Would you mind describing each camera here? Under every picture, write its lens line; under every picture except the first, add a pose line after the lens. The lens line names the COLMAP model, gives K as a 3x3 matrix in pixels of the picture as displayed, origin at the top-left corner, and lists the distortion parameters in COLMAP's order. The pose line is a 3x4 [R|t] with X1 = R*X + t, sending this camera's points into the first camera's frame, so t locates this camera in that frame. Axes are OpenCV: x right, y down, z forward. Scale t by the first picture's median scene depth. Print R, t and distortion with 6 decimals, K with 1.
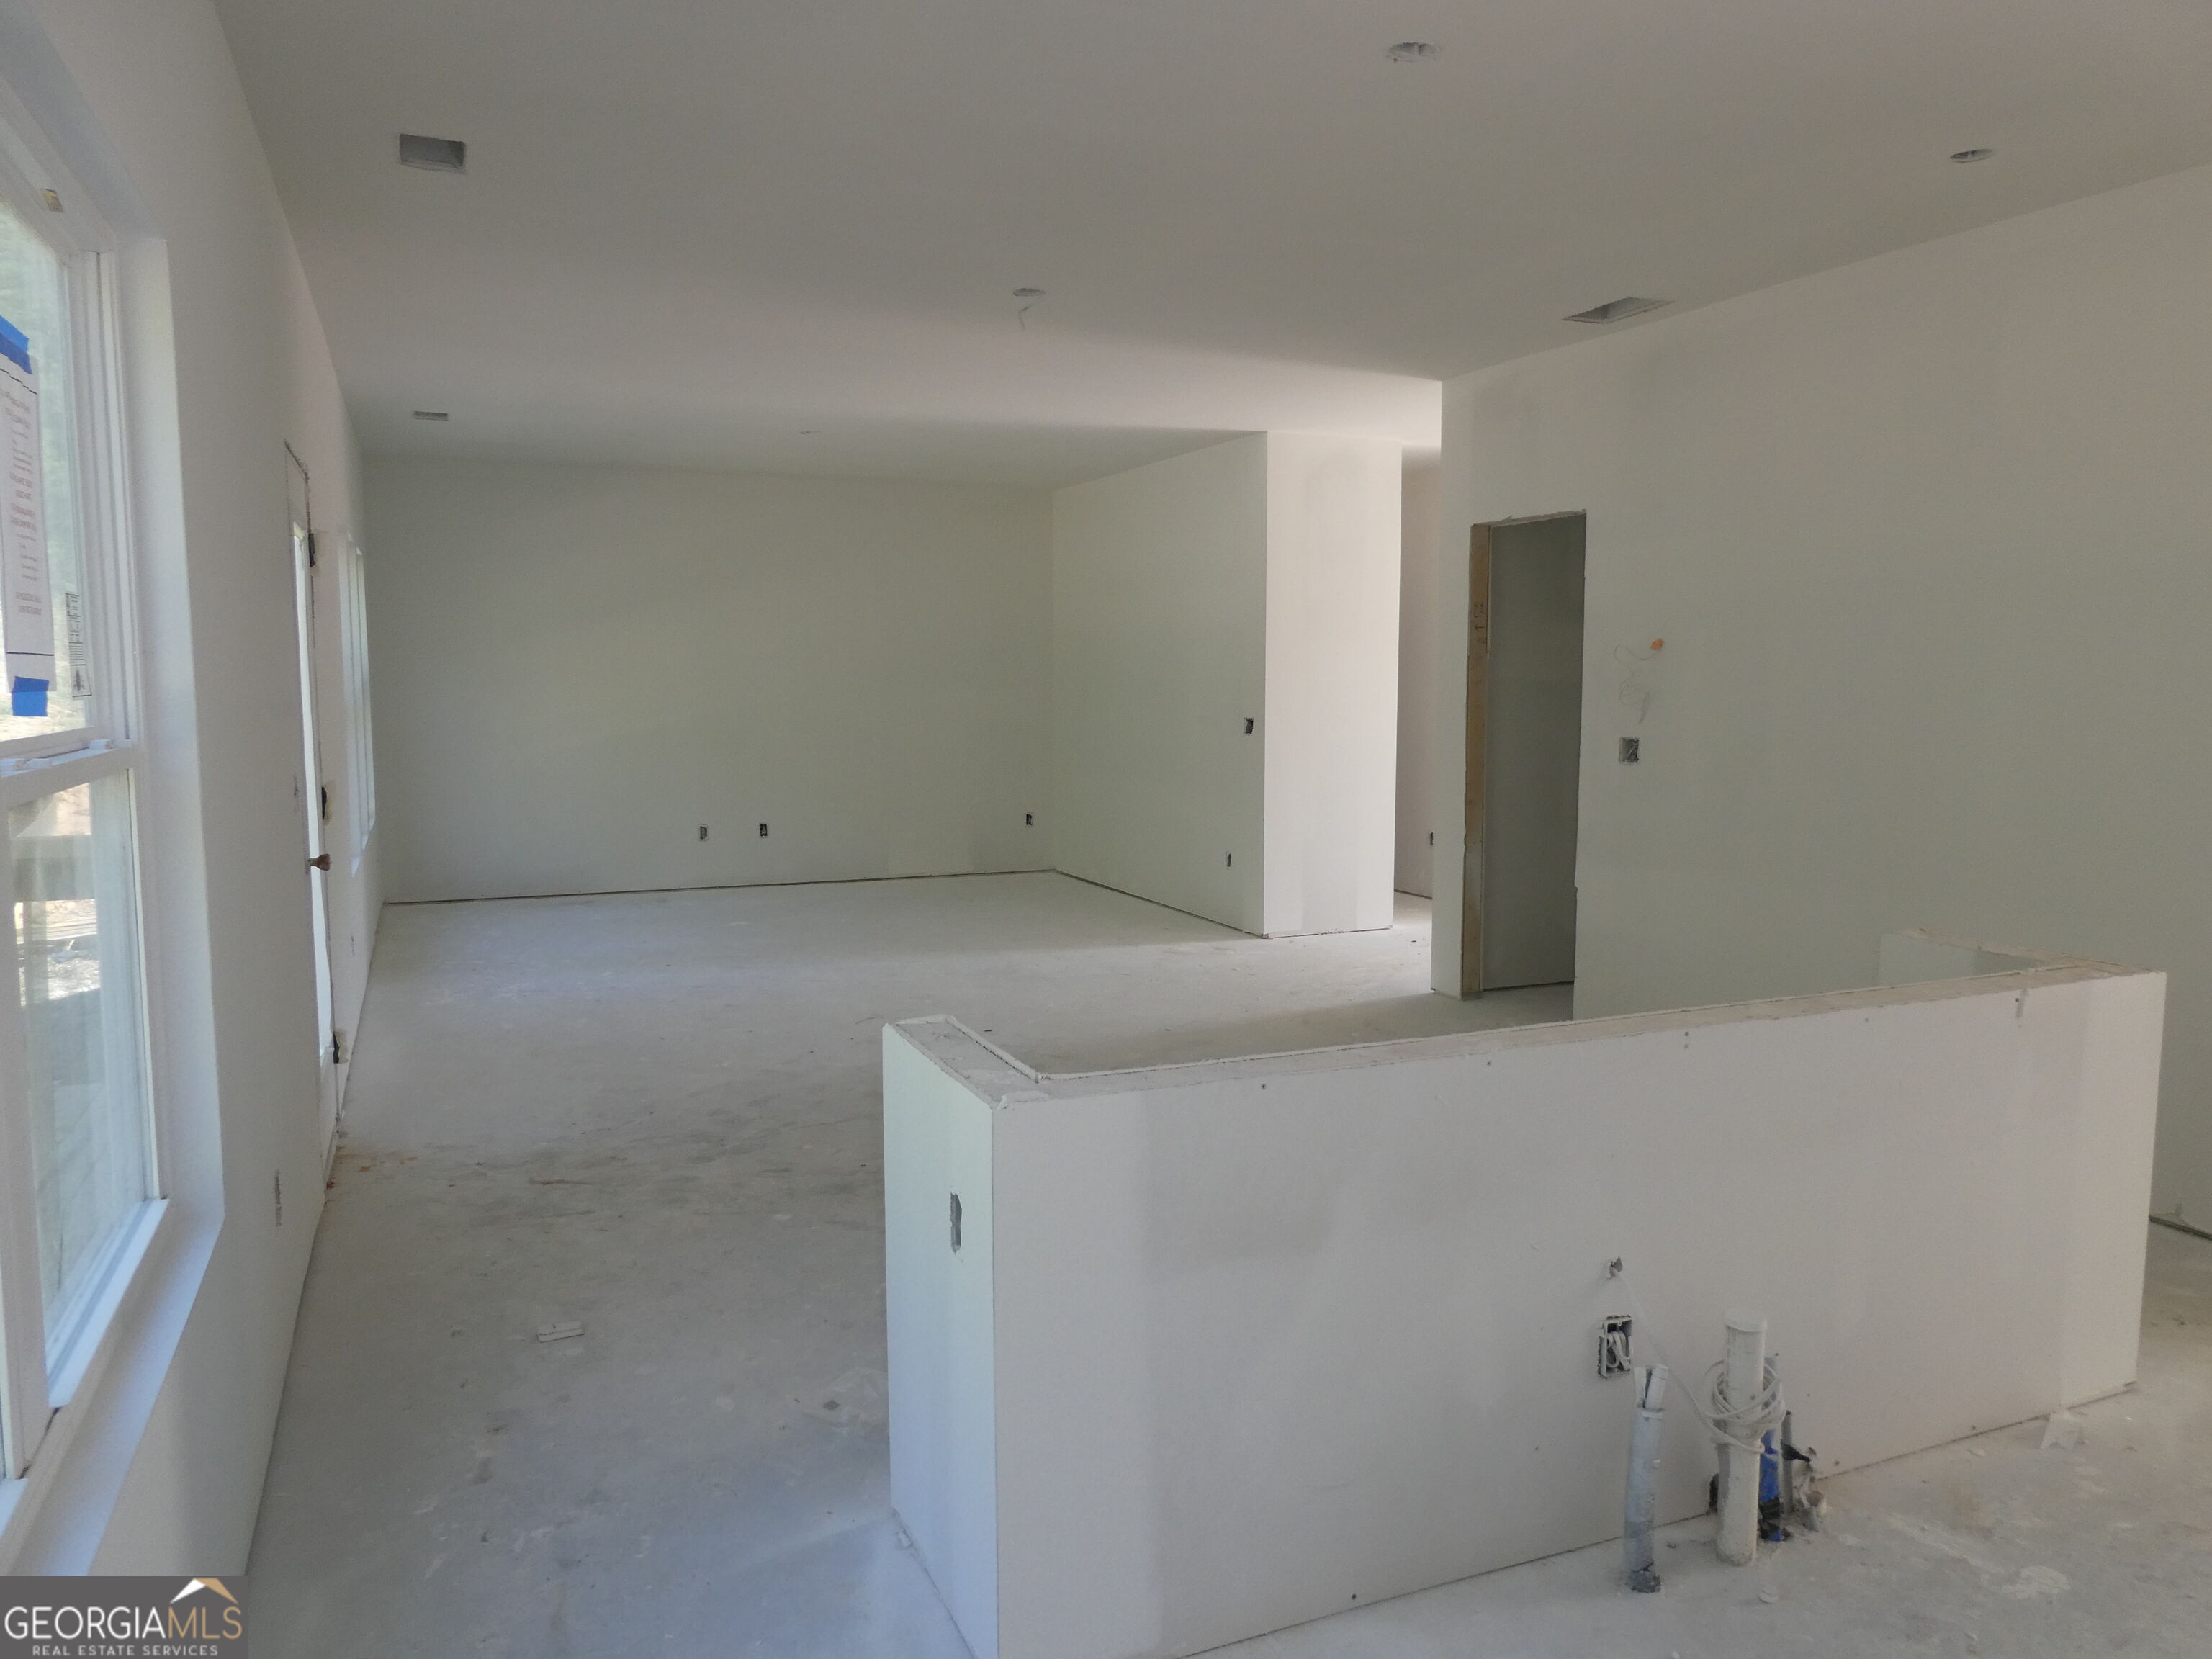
lens RADIAL K [[1584.3, 0, 1135.8], [0, 1584.3, 832.5], [0, 0, 1]] dist [-0.001553, 0.007667]
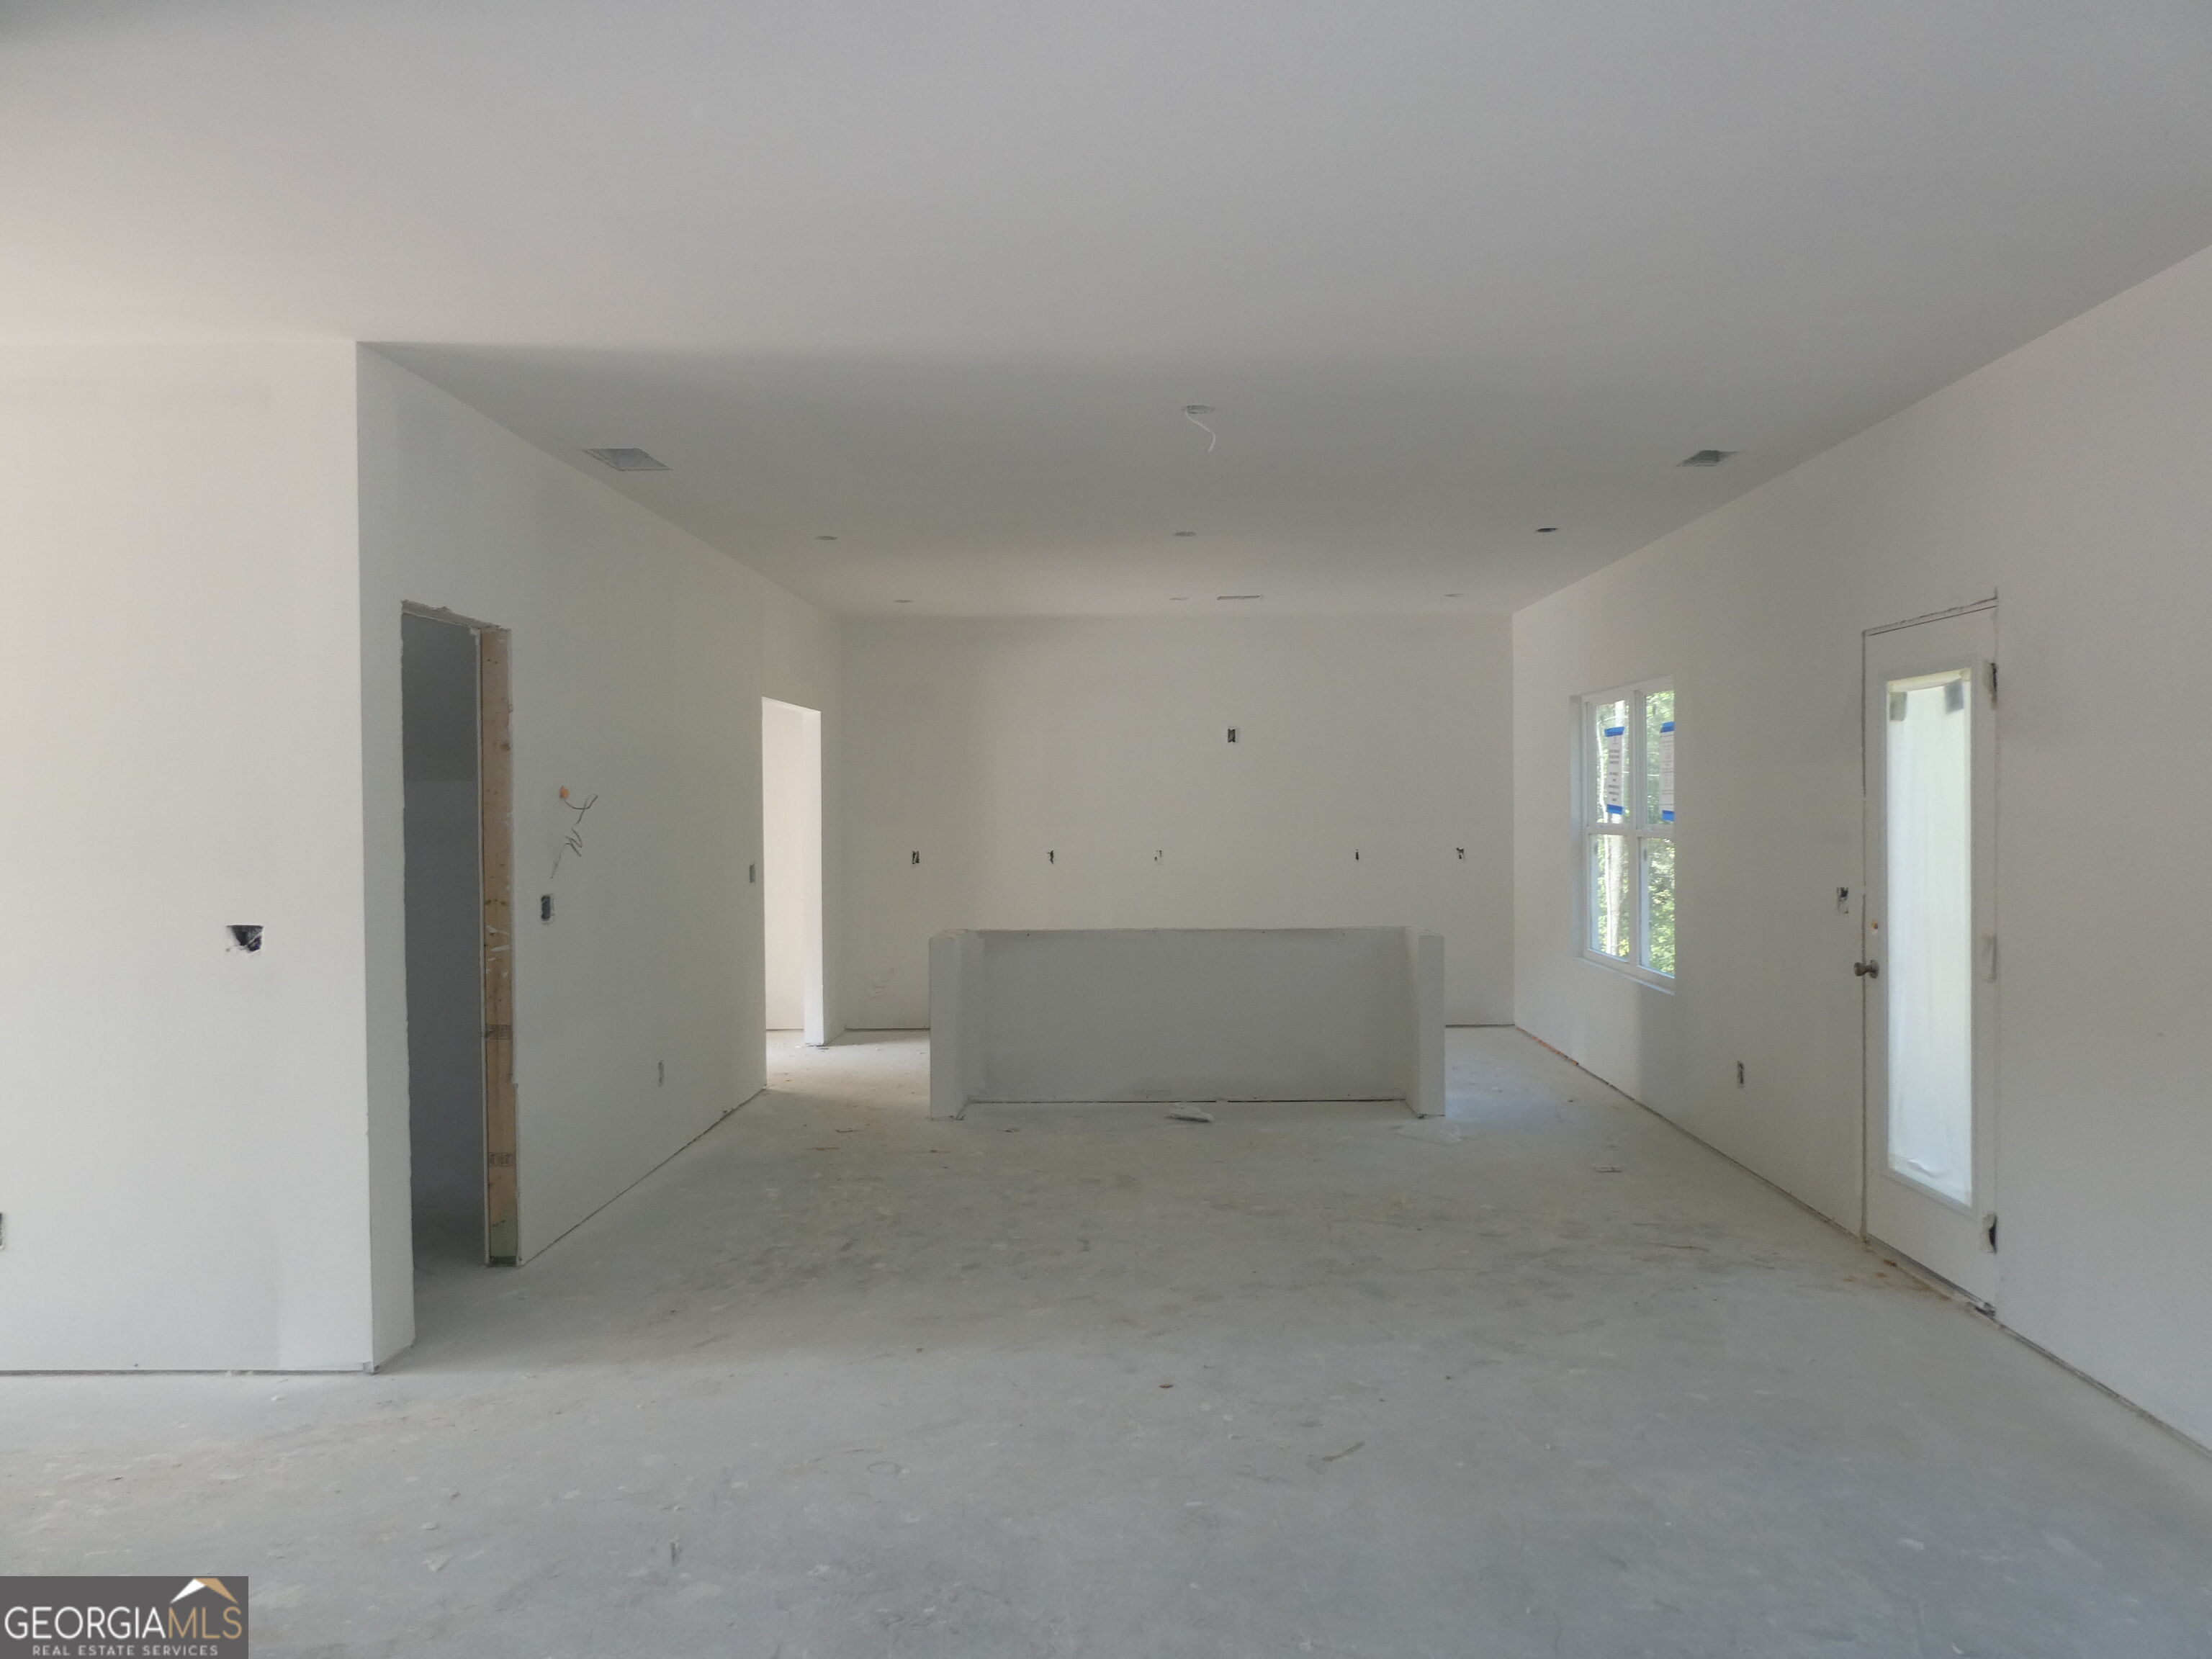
lens RADIAL K [[1584.3, 0, 1113.6], [0, 1584.3, 832.0], [0, 0, 1]] dist [-0.001553, 0.007667]
pose [[-0.903520, -0.001276, 0.428544, -0.698886], [0.050531, 0.992702, 0.109493, -0.333135], [-0.425557, 0.120584, -0.896862, 3.141456]]
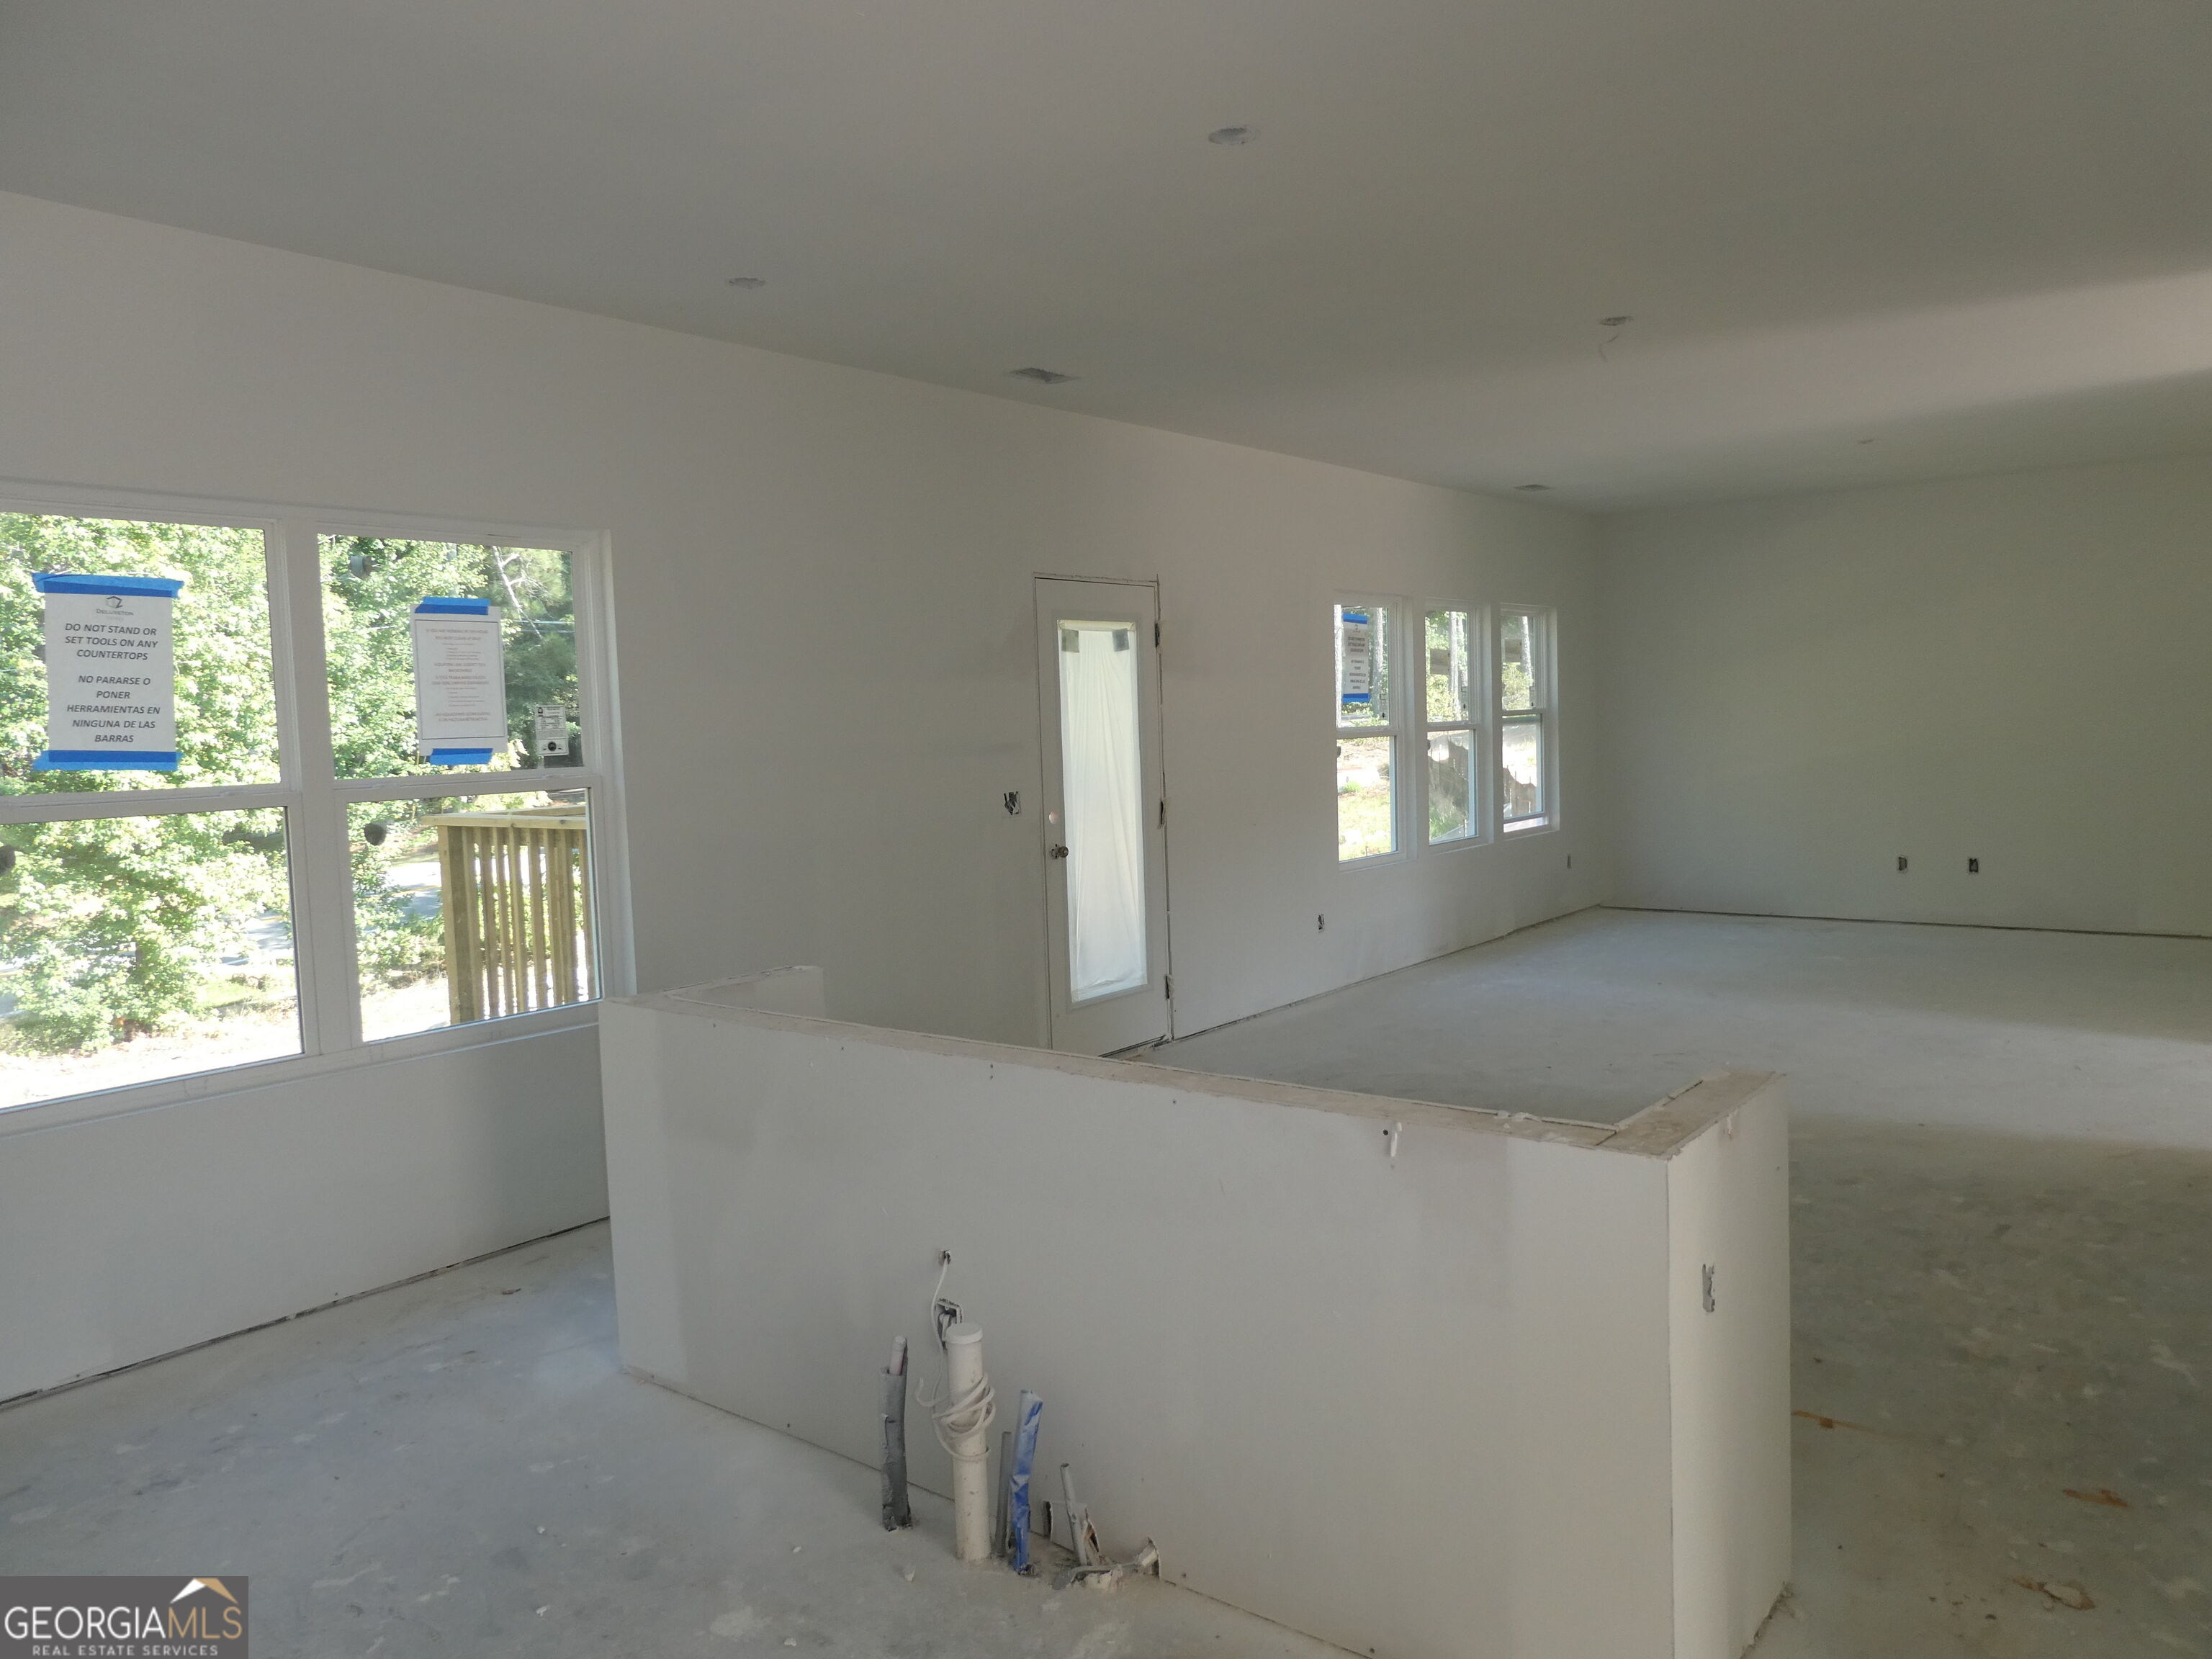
lens RADIAL K [[1584.3, 0, 1124.5], [0, 1584.3, 835.9], [0, 0, 1]] dist [-0.001553, 0.007667]
pose [[0.477283, 0.052253, -0.877195, 1.108840], [-0.057323, 0.997956, 0.028257, -0.054840], [0.876878, 0.036797, 0.479303, 0.458435]]
